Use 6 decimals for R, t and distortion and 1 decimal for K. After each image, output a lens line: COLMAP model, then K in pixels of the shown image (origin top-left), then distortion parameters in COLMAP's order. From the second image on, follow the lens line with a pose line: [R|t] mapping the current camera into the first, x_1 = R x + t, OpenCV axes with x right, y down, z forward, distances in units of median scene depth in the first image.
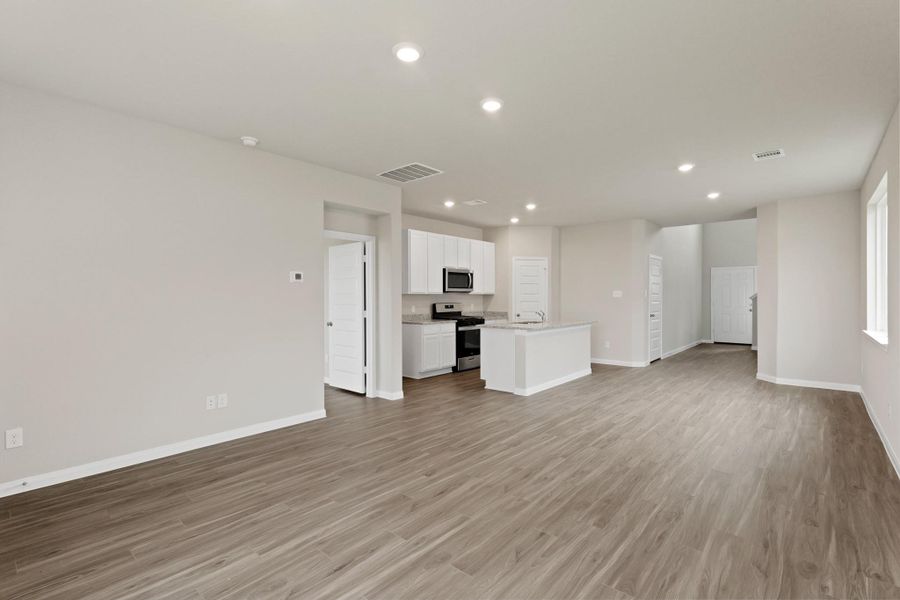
lens RADIAL K [[419.7, 0, 447.4], [0, 419.7, 297.9], [0, 0, 1]] dist [0.005354, -0.000202]
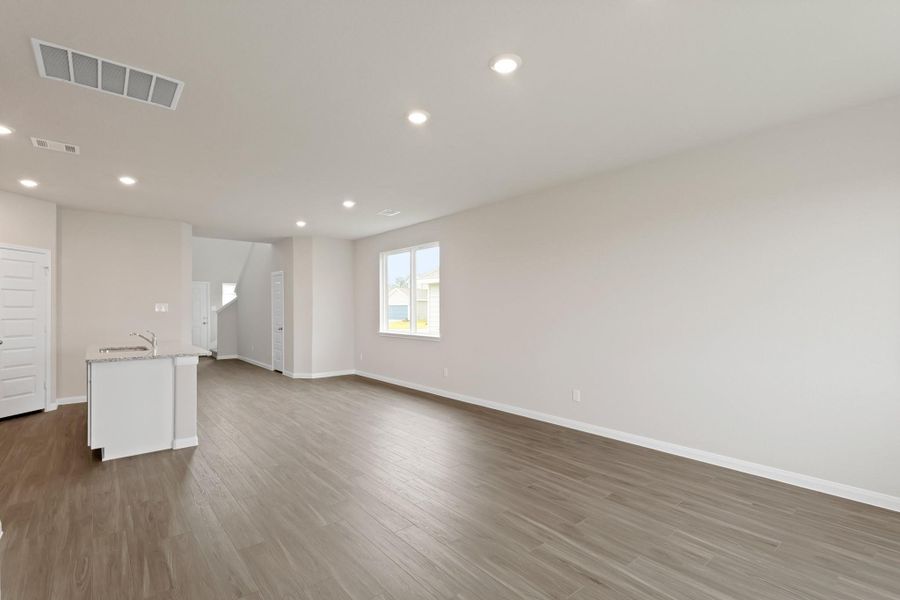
lens RADIAL K [[419.7, 0, 454.9], [0, 419.7, 313.8], [0, 0, 1]] dist [0.005354, -0.000202]
pose [[0.145874, -0.009008, 0.989262, -0.344250], [0.002506, 0.999959, 0.008736, -0.003476], [-0.989300, 0.001205, 0.145891, 0.312425]]
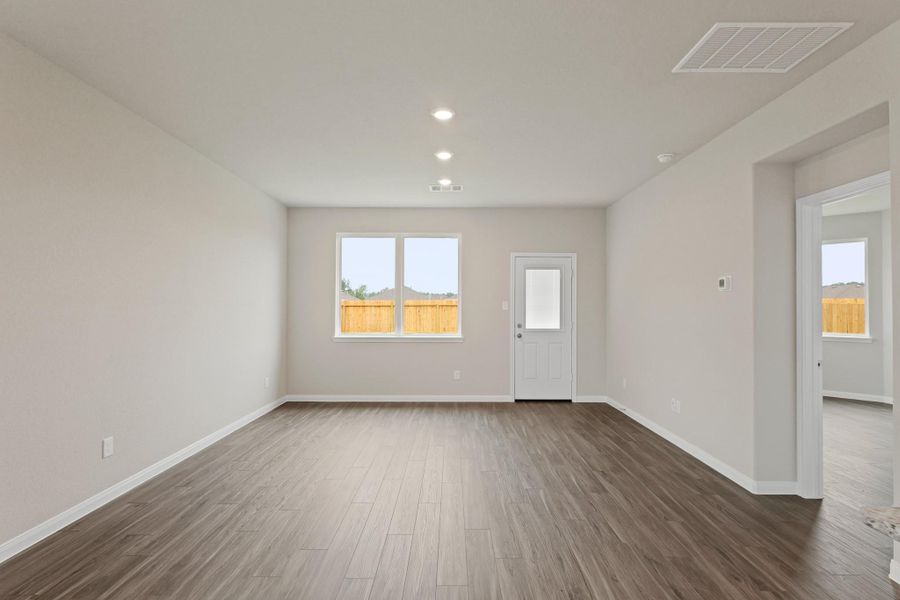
lens RADIAL K [[439.5, 0, 451.2], [0, 439.5, 301.1], [0, 0, 1]] dist [0.002767, 0.001840]
pose [[-0.751815, -0.007485, -0.659332, 0.307914], [-0.002419, 0.999960, -0.008593, -0.005130], [0.659370, -0.004865, -0.751803, 0.718856]]
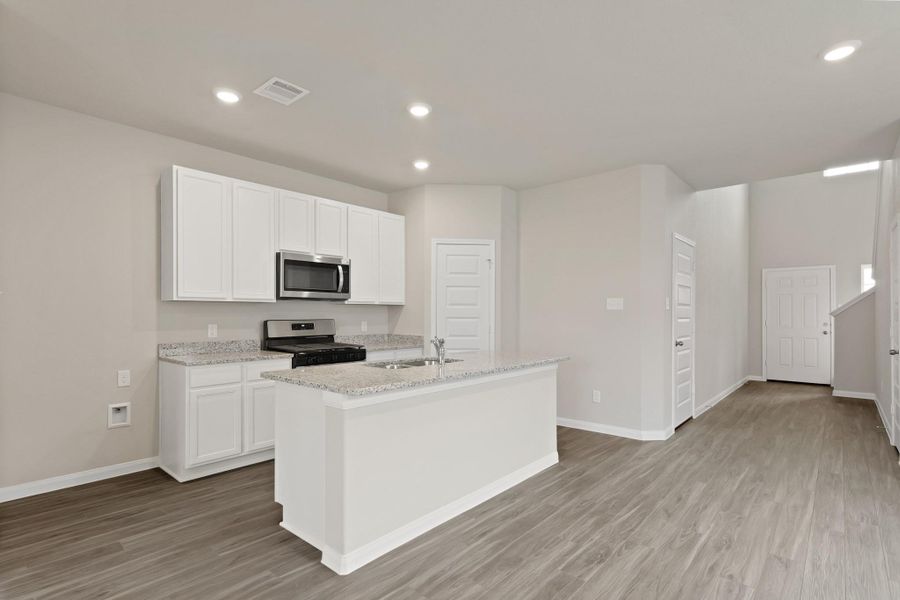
lens RADIAL K [[439.5, 0, 452.3], [0, 439.5, 312.4], [0, 0, 1]] dist [0.002767, 0.001840]
pose [[0.999984, 0.003181, -0.004741, 0.201486], [-0.003214, 0.999971, -0.006908, 0.006129], [0.004719, 0.006923, 0.999965, 0.440447]]
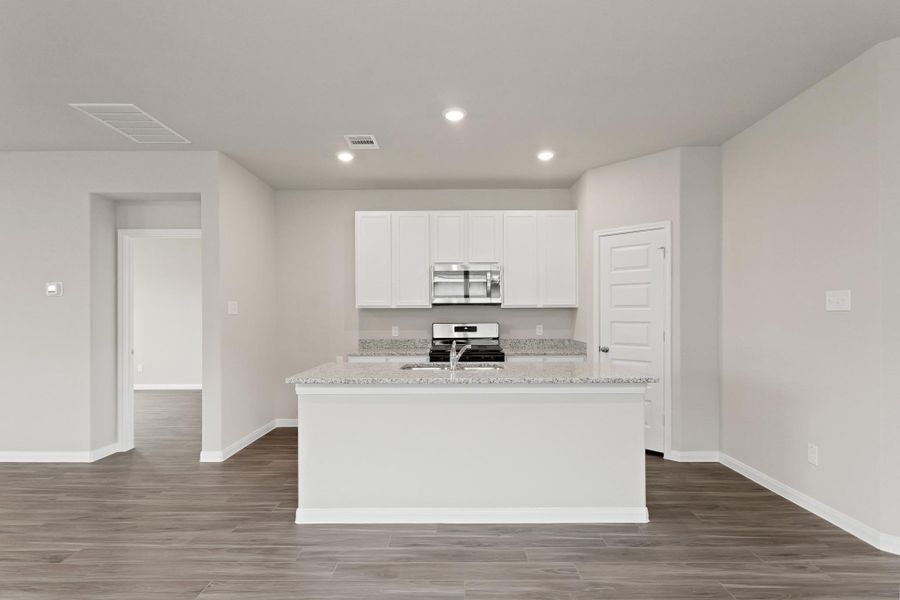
lens RADIAL K [[447.2, 0, 452.3], [0, 447.2, 313.8], [0, 0, 1]] dist [0.002479, -0.000555]
pose [[0.653607, -0.003224, -0.756827, 0.482765], [-0.000588, 0.999988, -0.004768, 0.002186], [0.756834, 0.003561, 0.653597, 0.573671]]
